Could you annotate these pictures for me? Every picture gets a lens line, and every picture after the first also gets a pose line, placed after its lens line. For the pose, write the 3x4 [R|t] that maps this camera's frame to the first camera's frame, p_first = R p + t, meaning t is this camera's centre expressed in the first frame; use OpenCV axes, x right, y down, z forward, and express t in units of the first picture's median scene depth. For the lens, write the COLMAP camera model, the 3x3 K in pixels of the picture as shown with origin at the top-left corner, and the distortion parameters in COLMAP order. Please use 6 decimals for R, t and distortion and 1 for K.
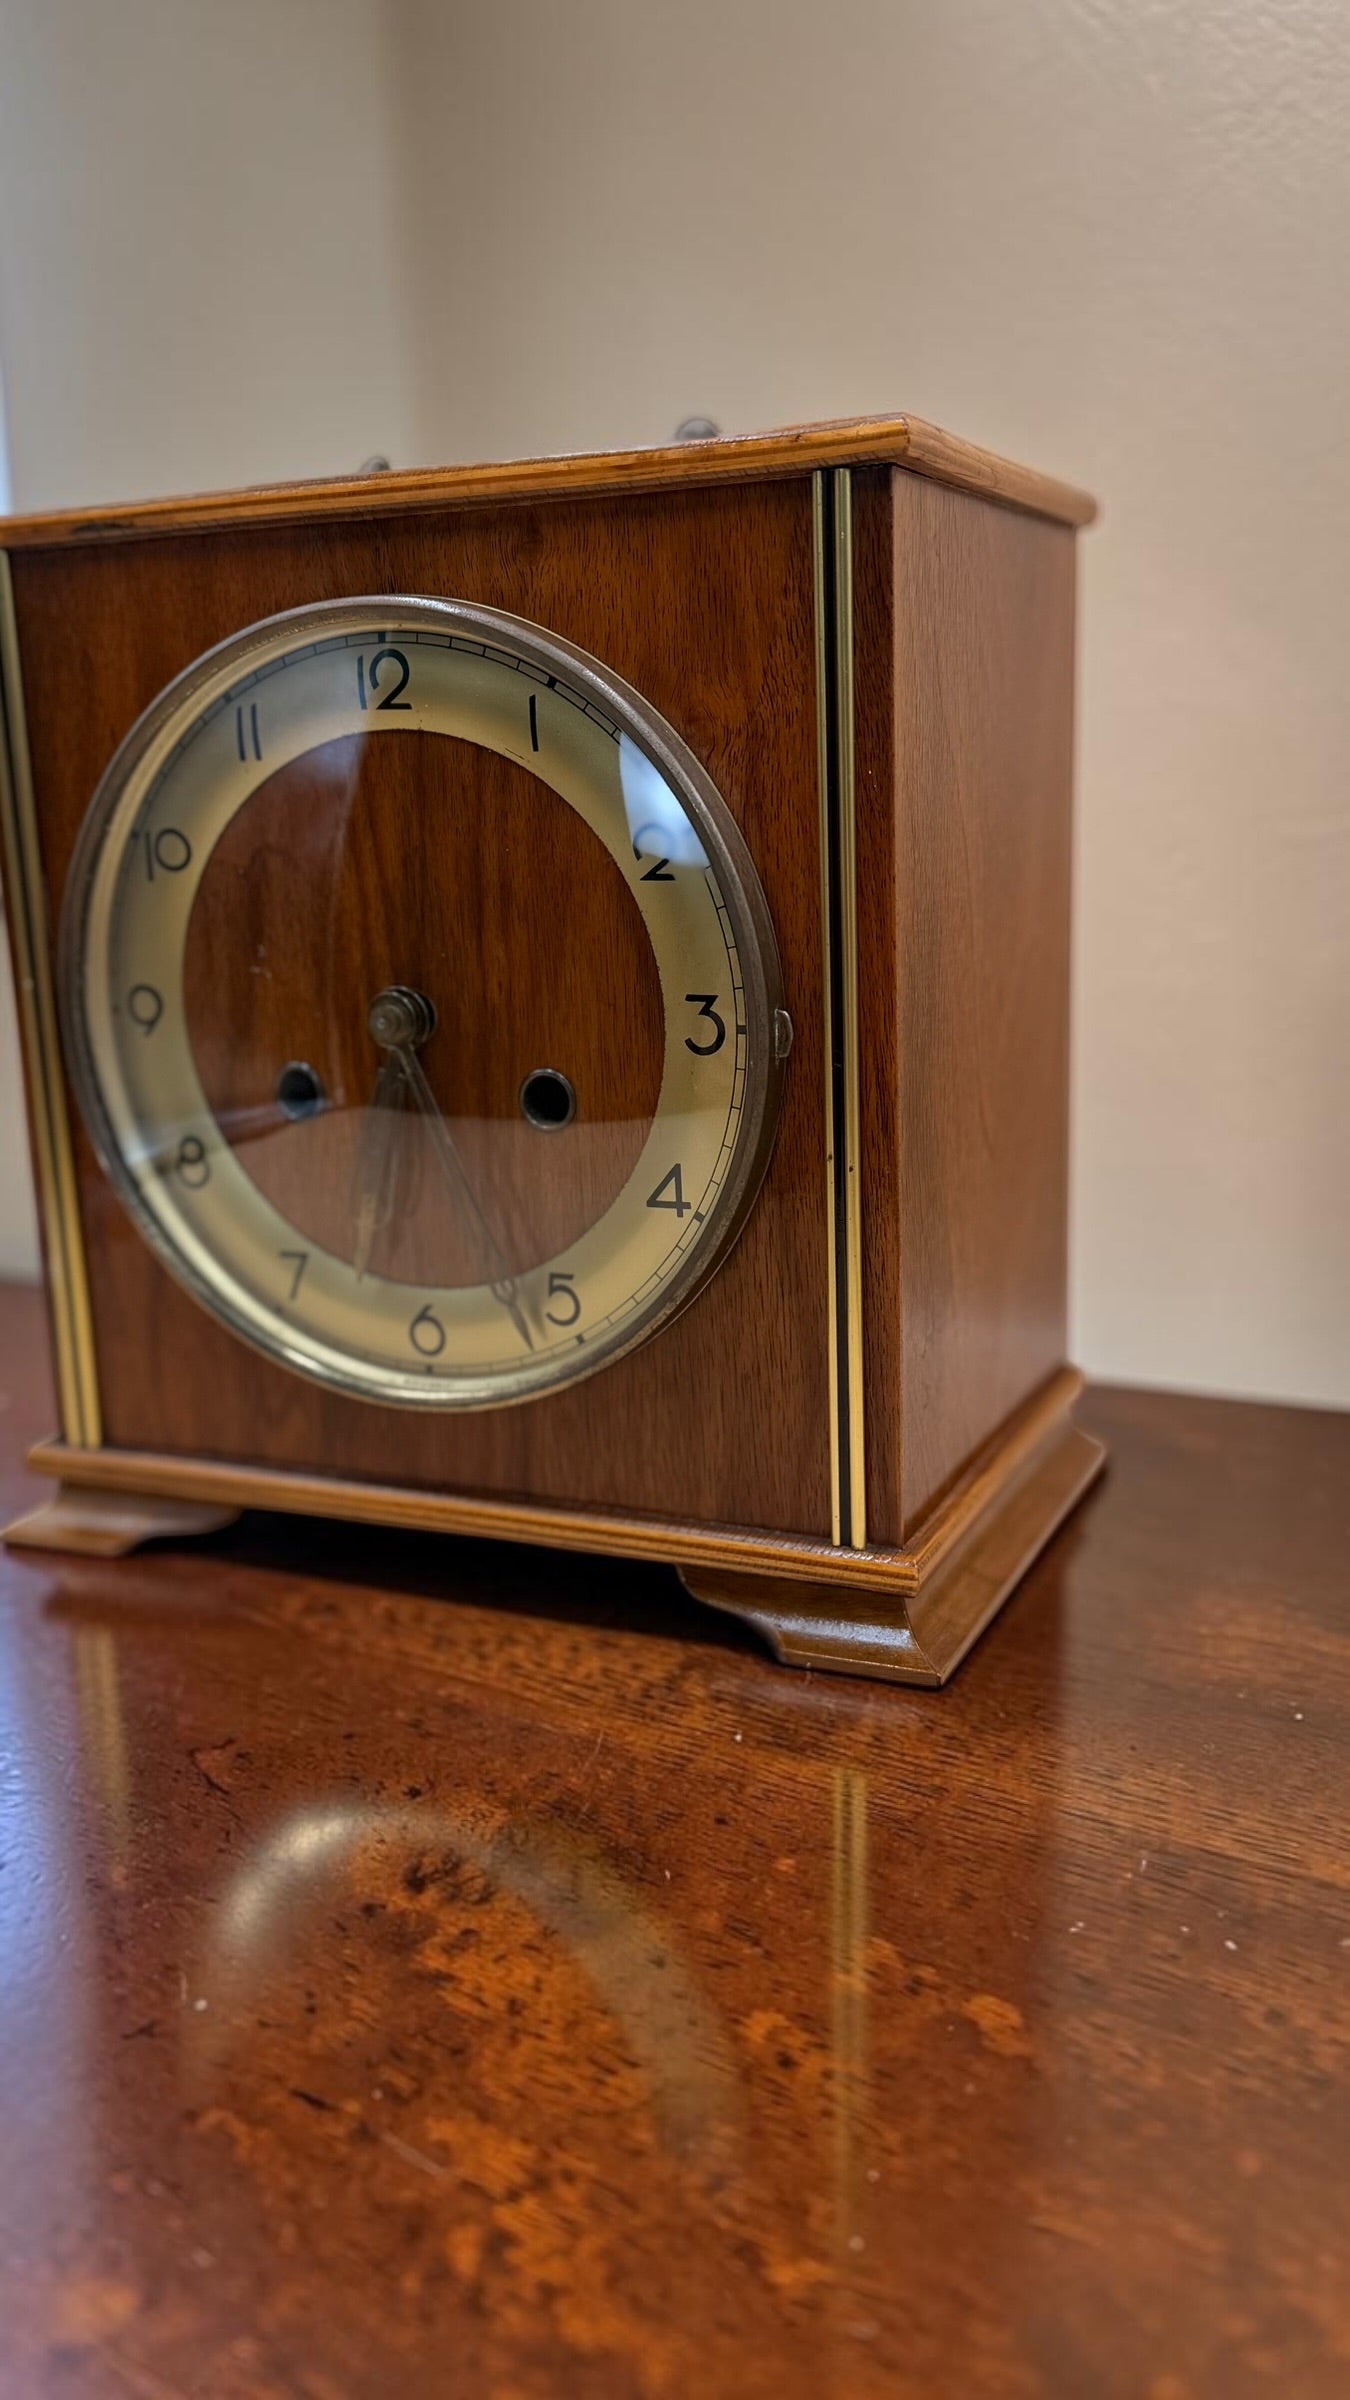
lens RADIAL K [[2044.2, 0, 676.0], [0, 2044.2, 1241.9], [0, 0, 1]] dist [0.171716, -0.467957]
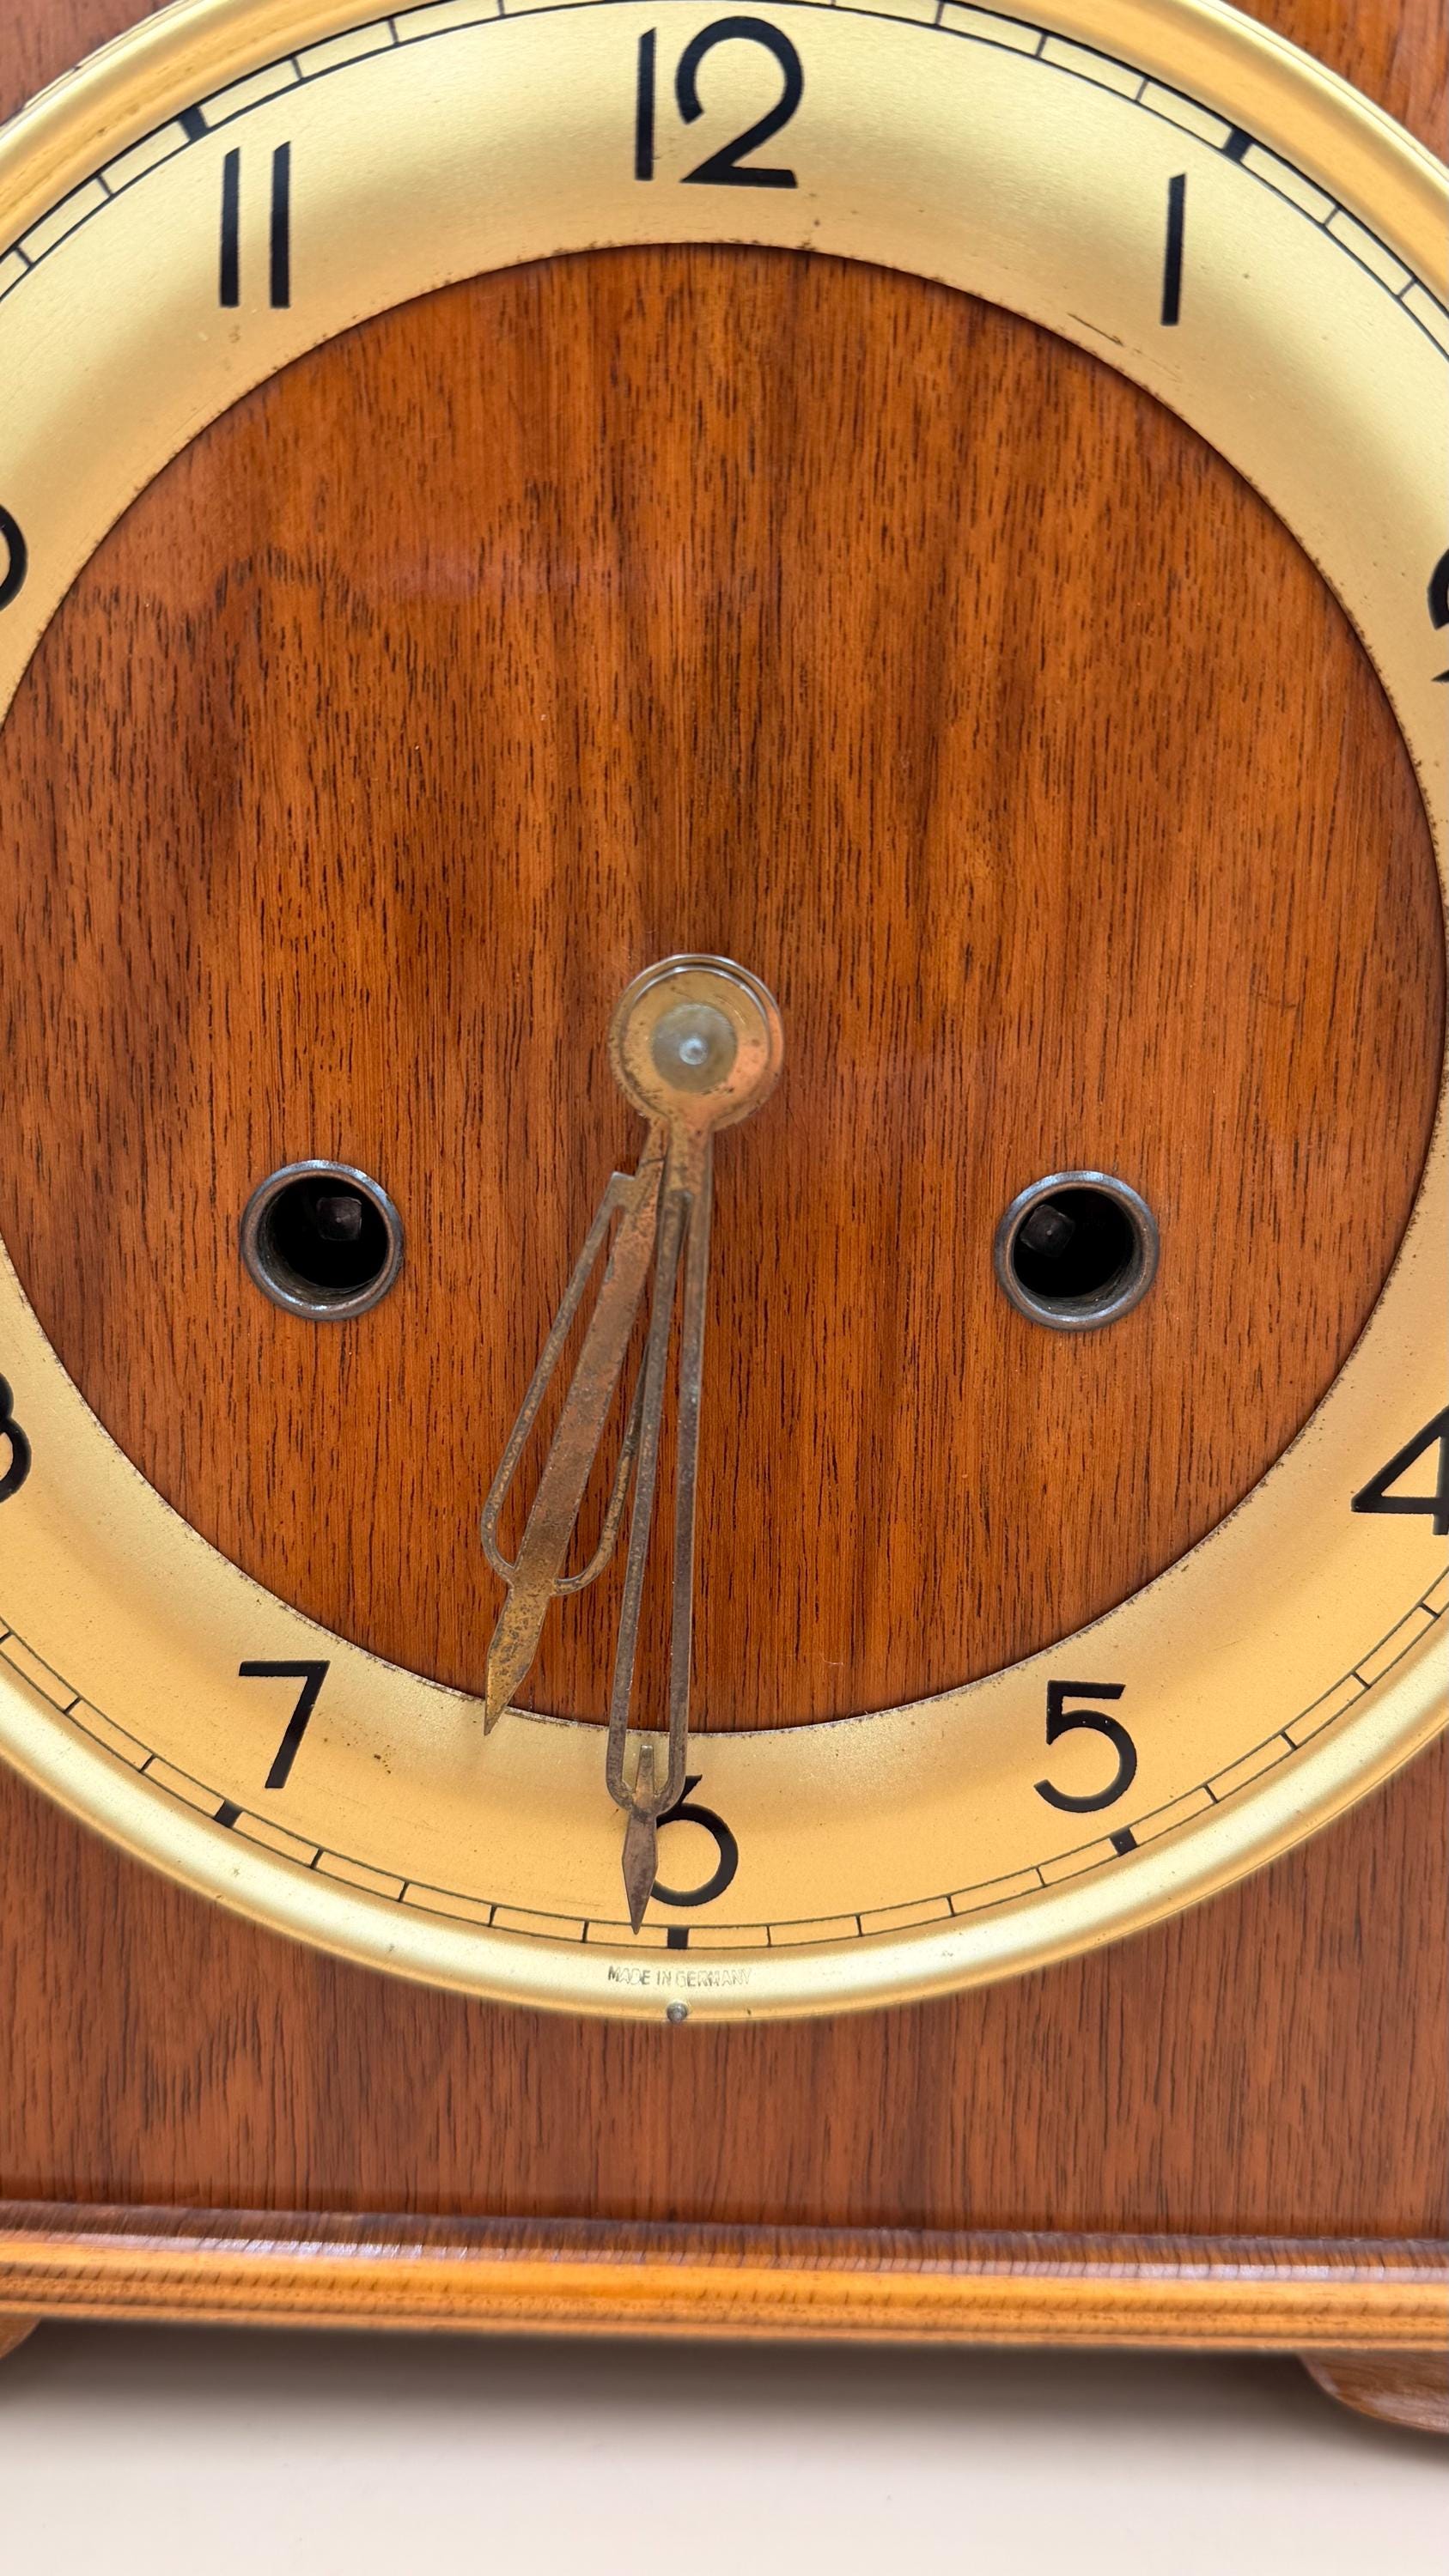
lens RADIAL K [[2194.5, 0, 725.6], [0, 2194.5, 1333.0], [0, 0, 1]] dist [0.171716, -0.467957]
pose [[0.912838, -0.027277, 0.407410, -0.302417], [0.039279, 0.999005, -0.021123, -0.047947], [-0.406428, 0.035285, 0.913001, 0.652321]]
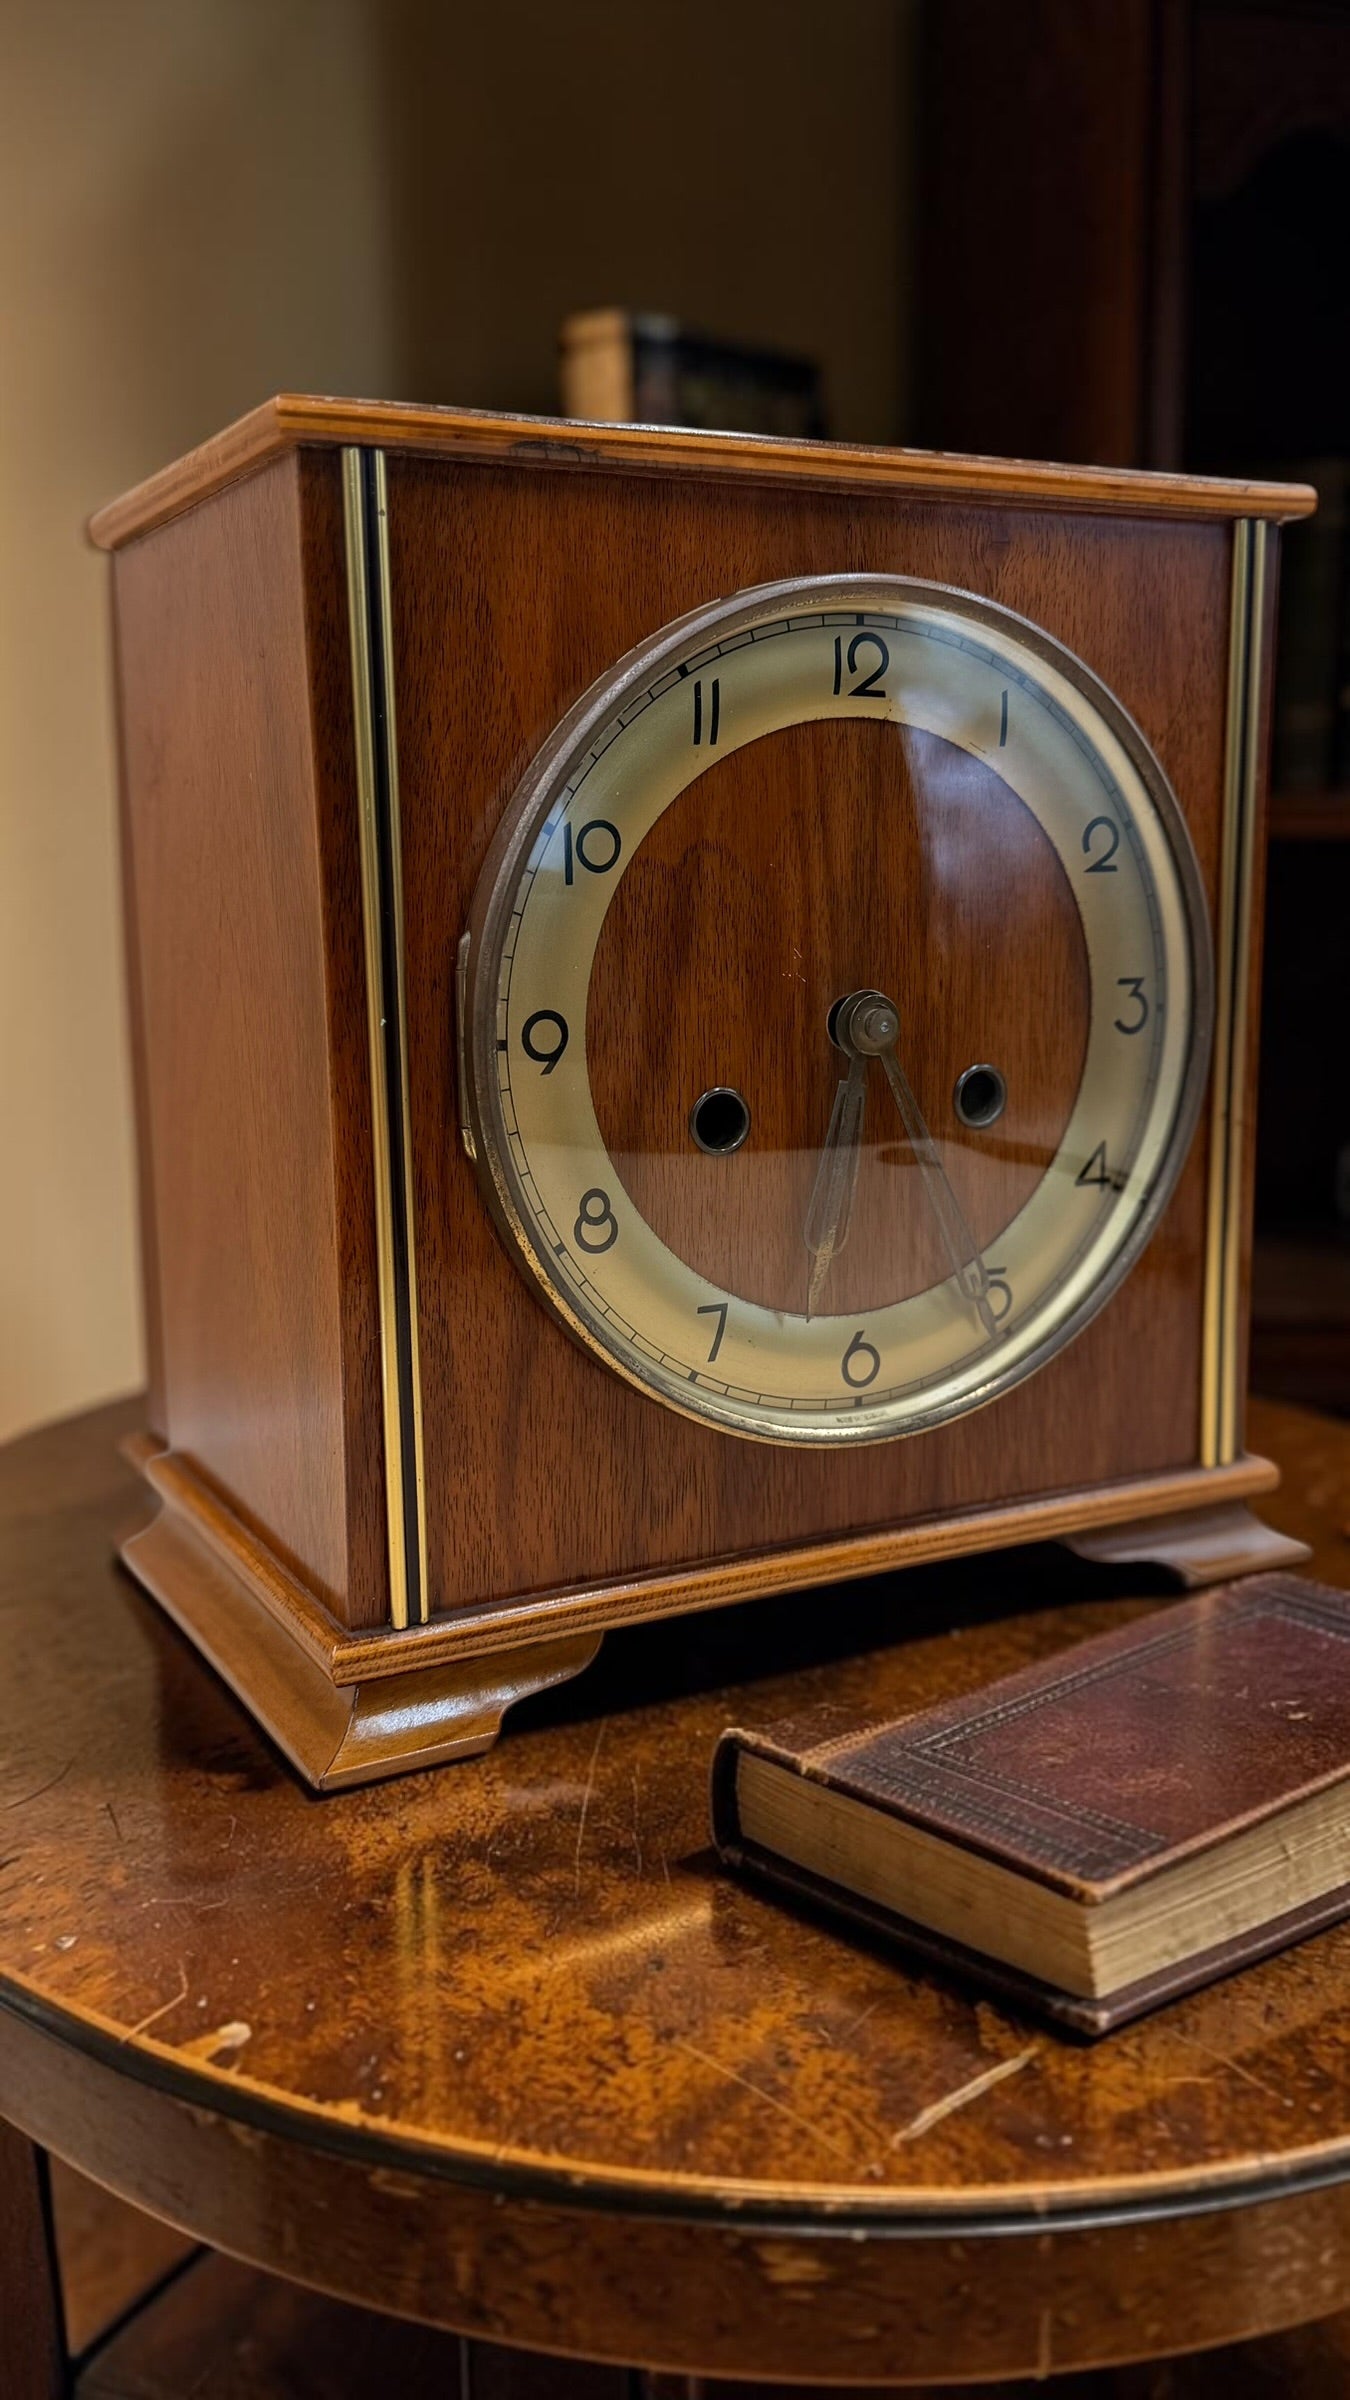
lens RADIAL K [[2044.2, 0, 676.0], [0, 2044.2, 1241.9], [0, 0, 1]] dist [0.171716, -0.467957]
pose [[0.604649, -0.121823, 0.787121, -0.963927], [0.176597, 0.984142, 0.016659, -0.042751], [-0.776668, 0.128930, 0.616574, 0.516507]]
